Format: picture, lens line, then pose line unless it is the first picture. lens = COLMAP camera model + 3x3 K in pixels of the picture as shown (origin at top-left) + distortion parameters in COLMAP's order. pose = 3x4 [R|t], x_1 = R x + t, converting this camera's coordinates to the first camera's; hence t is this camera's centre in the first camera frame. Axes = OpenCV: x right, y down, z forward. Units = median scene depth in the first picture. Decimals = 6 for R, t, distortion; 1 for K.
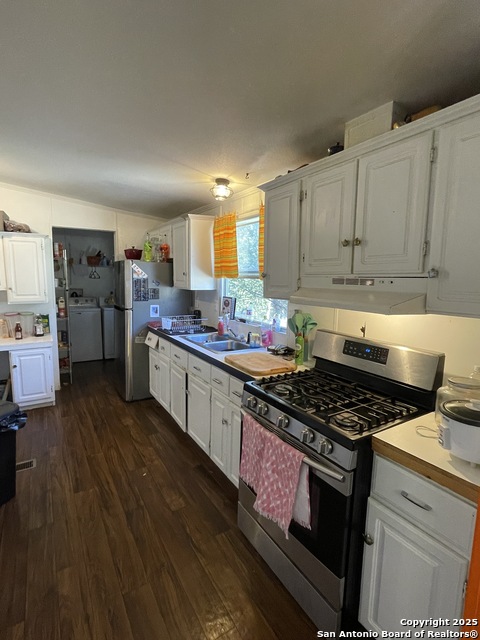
lens RADIAL K [[318.4, 0, 240.5], [0, 318.4, 318.0], [0, 0, 1]] dist [-0.003796, -0.000183]
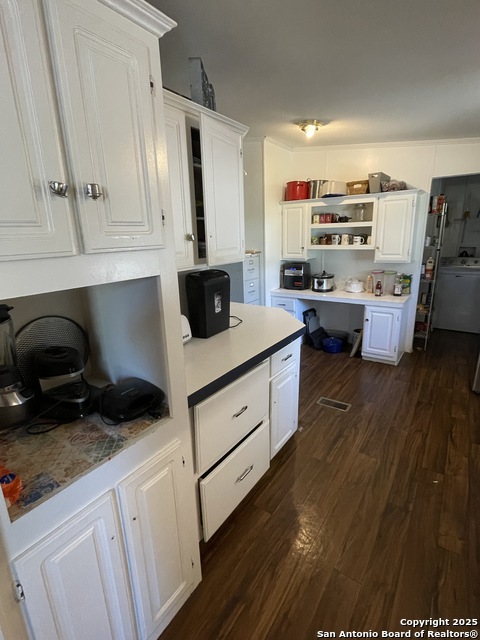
lens RADIAL K [[318.4, 0, 241.3], [0, 318.4, 321.5], [0, 0, 1]] dist [-0.003796, -0.000183]
pose [[0.397580, 0.214340, -0.892182, 0.097128], [-0.084285, 0.976754, 0.197099, -0.022306], [0.913688, -0.003165, 0.406404, 0.139911]]
